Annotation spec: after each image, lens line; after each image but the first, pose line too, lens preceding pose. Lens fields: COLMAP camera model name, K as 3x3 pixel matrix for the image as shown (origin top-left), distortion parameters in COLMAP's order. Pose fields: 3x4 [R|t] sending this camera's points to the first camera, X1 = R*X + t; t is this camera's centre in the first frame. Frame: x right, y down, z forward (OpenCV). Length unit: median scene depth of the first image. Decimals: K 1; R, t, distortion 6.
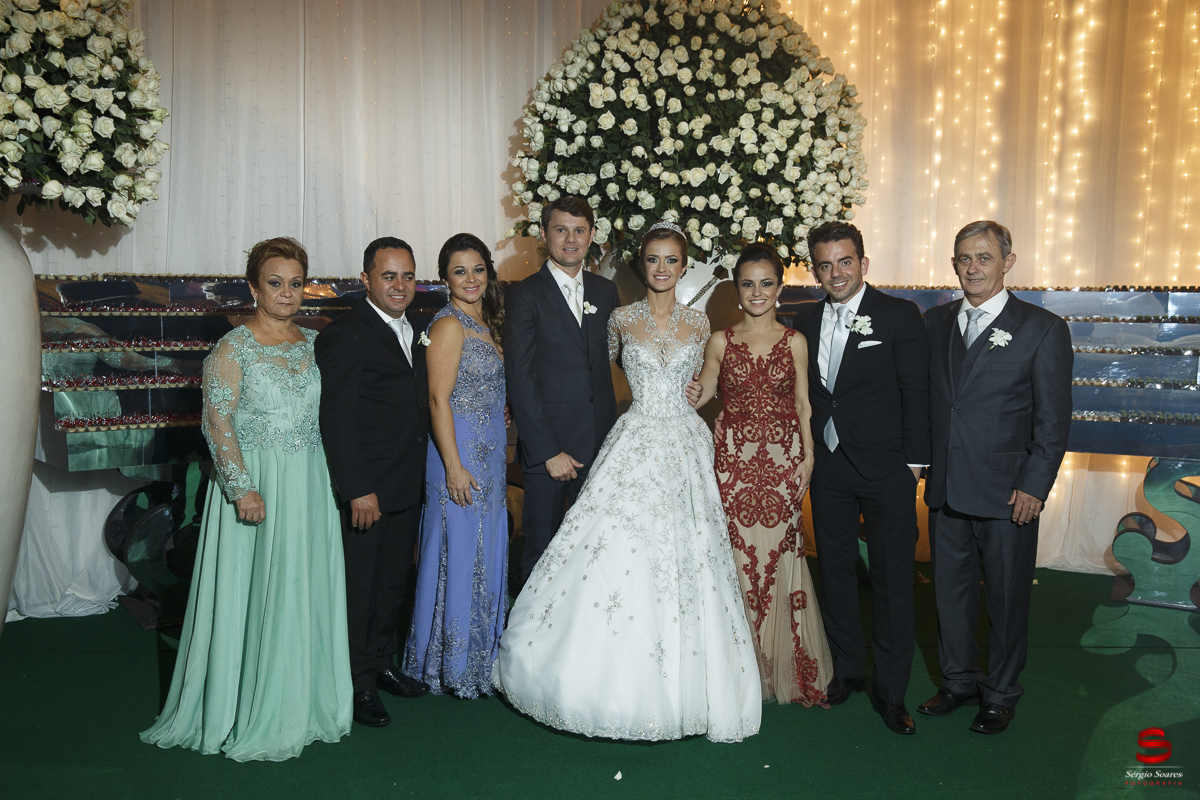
lens RADIAL K [[1138.0, 0, 615.8], [0, 1138.0, 392.7], [0, 0, 1]] dist [0.001263, 0.000000]
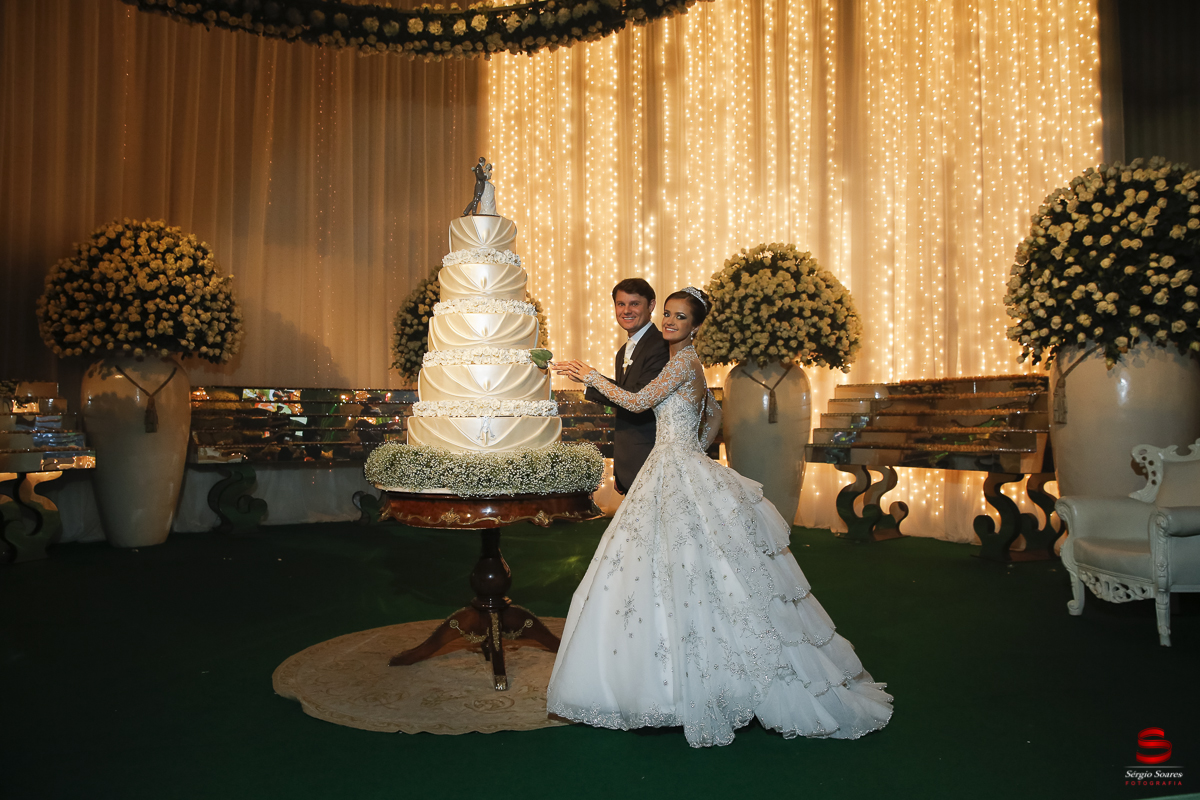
lens RADIAL K [[847.0, 0, 603.3], [0, 847.0, 402.6], [0, 0, 1]] dist [-0.111933, 0.090877]
pose [[0.997575, -0.010446, 0.068812, 0.243526], [0.018092, 0.993605, -0.111449, 0.140539], [-0.067207, 0.112423, 0.991385, -0.768911]]
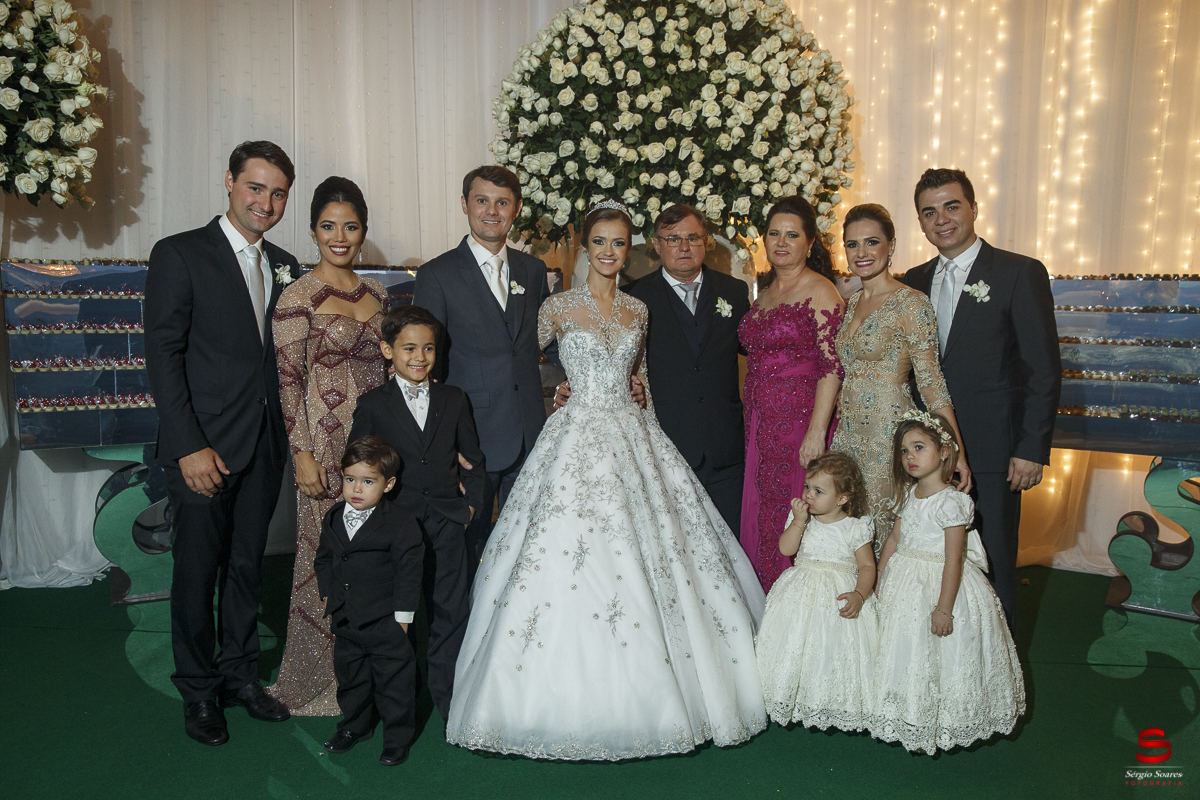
lens RADIAL K [[963.0, 0, 607.1], [0, 963.0, 395.9], [0, 0, 1]] dist [-0.063013, 0.066679]
pose [[0.994624, 0.015089, -0.102450, 0.112960], [-0.013053, 0.999704, 0.020514, -0.003432], [0.102730, -0.019066, 0.994527, 0.195361]]
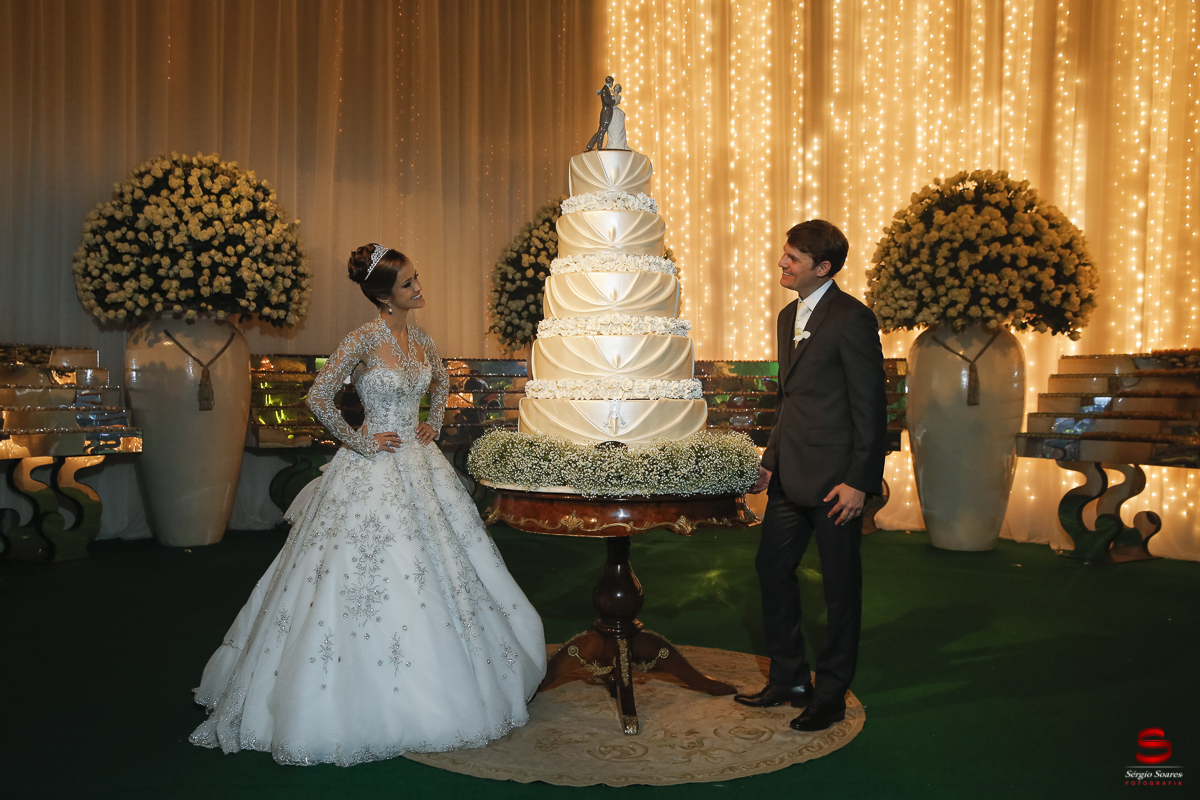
lens RADIAL K [[1068.6, 0, 597.7], [0, 1068.6, 403.3], [0, 0, 1]] dist [-0.043147, 0.094657]
pose [[0.997667, -0.003035, -0.068194, 0.231446], [-0.002674, 0.996506, -0.083473, 0.135100], [0.068209, 0.083461, 0.994174, -0.788622]]
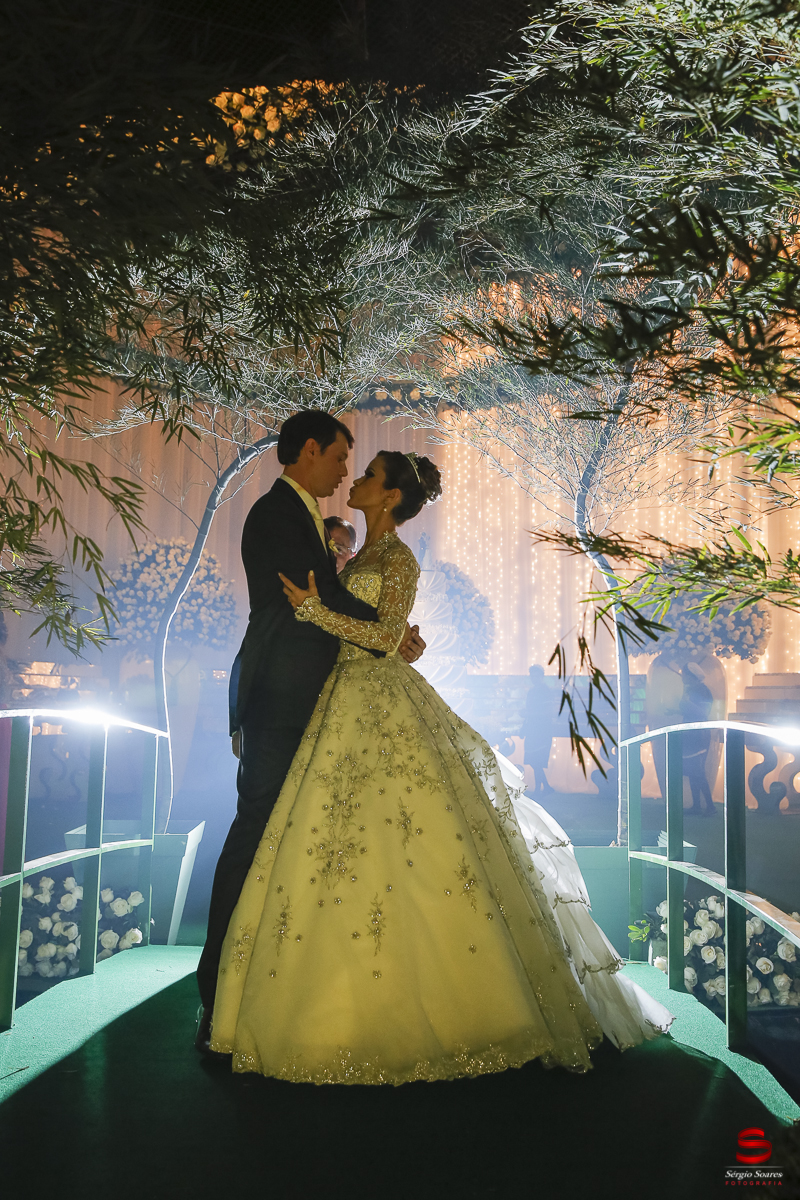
lens RADIAL K [[1043.9, 0, 401.2], [0, 1043.9, 601.4], [0, 0, 1]] dist [-0.037564, -0.000021]
pose [[0.992124, -0.007236, -0.125048, 0.349677], [-0.016456, 0.982148, -0.187390, 0.215391], [0.124172, 0.187972, 0.974294, -1.528908]]
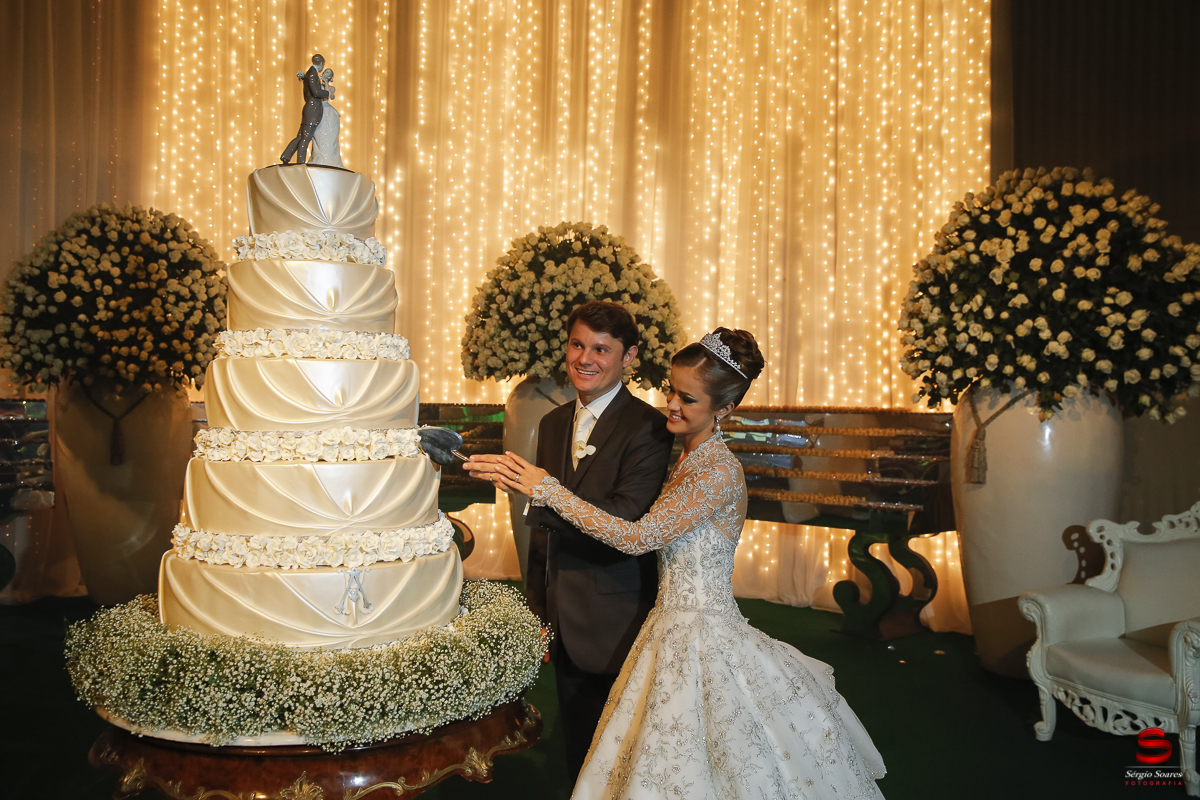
lens RADIAL K [[963.0, 0, 610.9], [0, 963.0, 402.1], [0, 0, 1]] dist [-0.063013, 0.066679]
pose [[0.901632, 0.004062, 0.432484, 0.109368], [0.033767, 0.996242, -0.079754, 0.032048], [-0.431183, 0.086513, 0.898107, -0.469130]]
